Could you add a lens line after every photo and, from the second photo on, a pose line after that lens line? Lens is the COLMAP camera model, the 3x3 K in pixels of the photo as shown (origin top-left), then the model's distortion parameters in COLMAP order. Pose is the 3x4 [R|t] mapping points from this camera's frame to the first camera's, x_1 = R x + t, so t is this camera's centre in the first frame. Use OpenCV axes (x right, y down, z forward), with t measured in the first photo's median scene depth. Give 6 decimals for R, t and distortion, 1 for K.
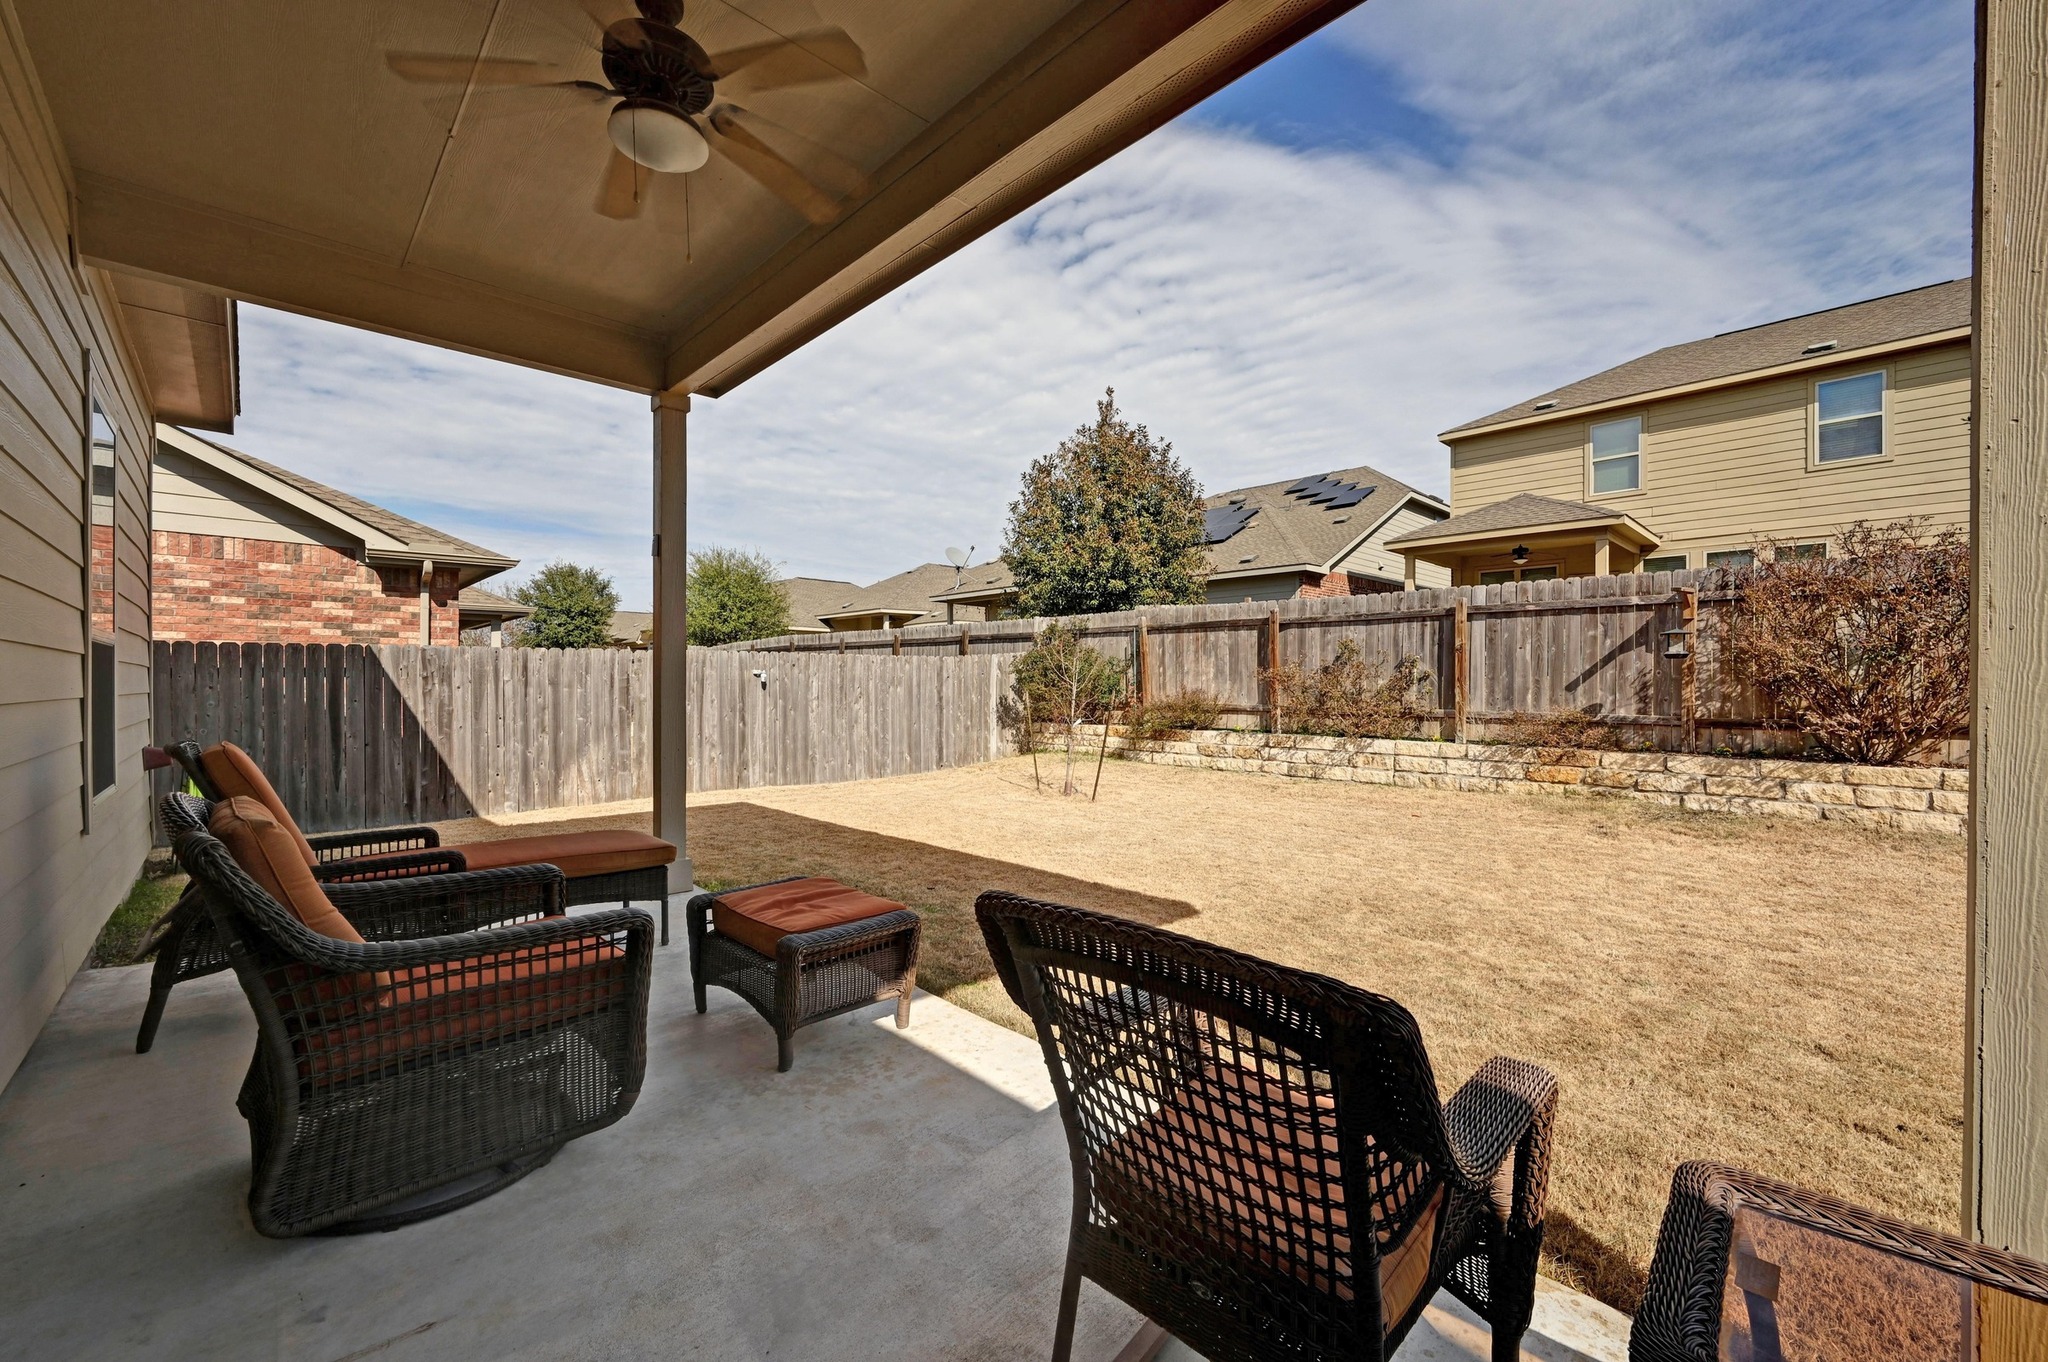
lens RADIAL K [[812.5, 0, 1030.6], [0, 812.5, 684.7], [0, 0, 1]] dist [0.000175, 0.000632]
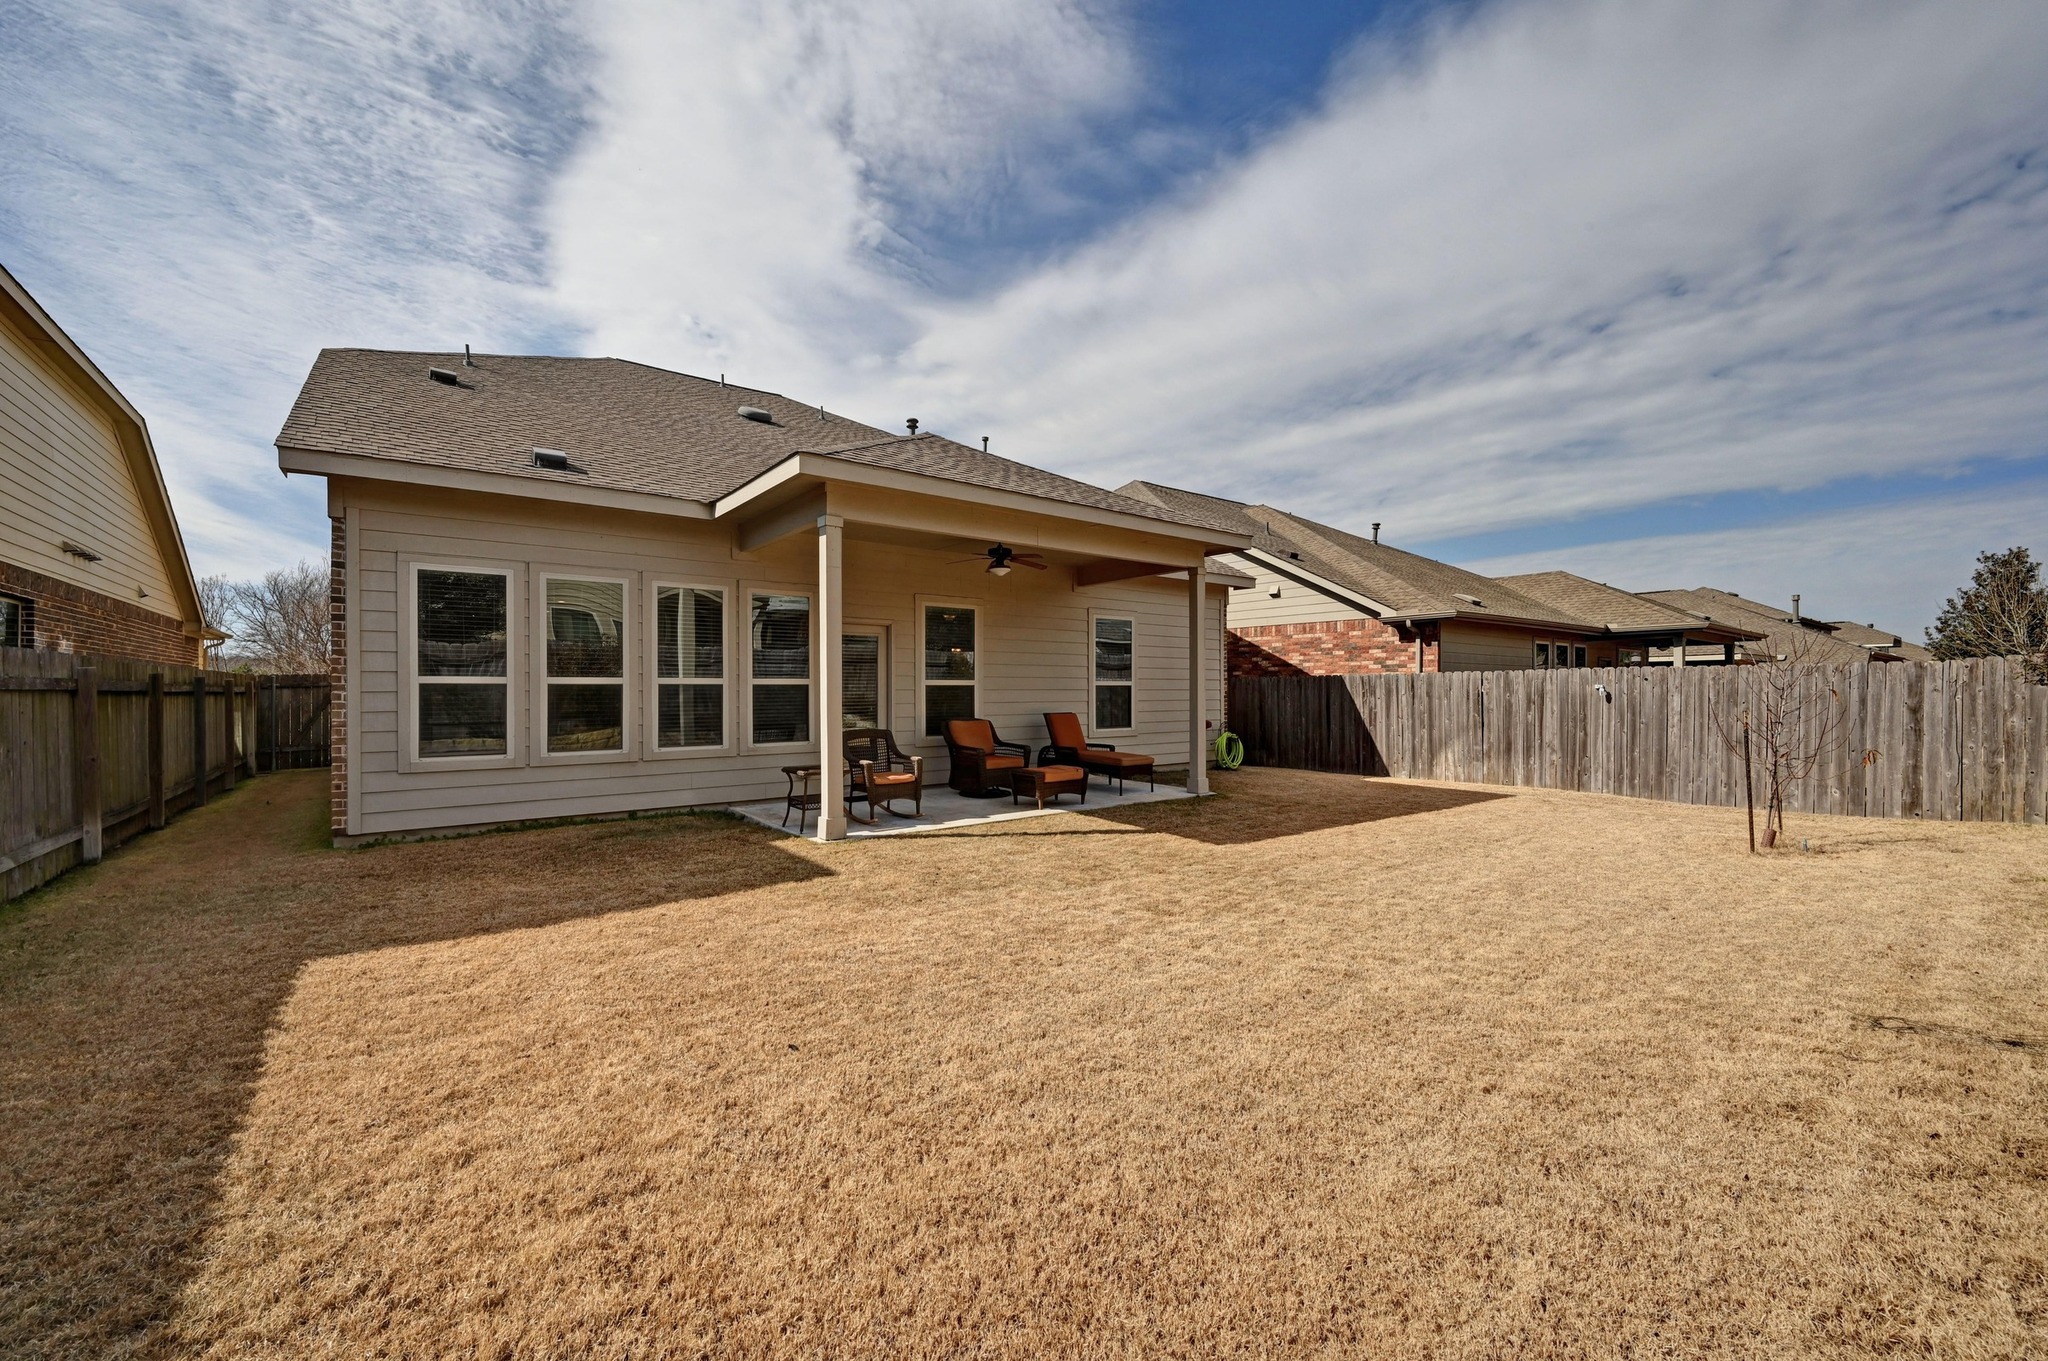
lens RADIAL K [[812.5, 0, 1069.1], [0, 812.5, 701.4], [0, 0, 1]] dist [0.000175, 0.000632]
pose [[-0.078822, 0.010278, -0.996836, 0.585766], [-0.005689, 0.999926, 0.010760, -0.002218], [0.996873, 0.006519, -0.078757, 0.288521]]
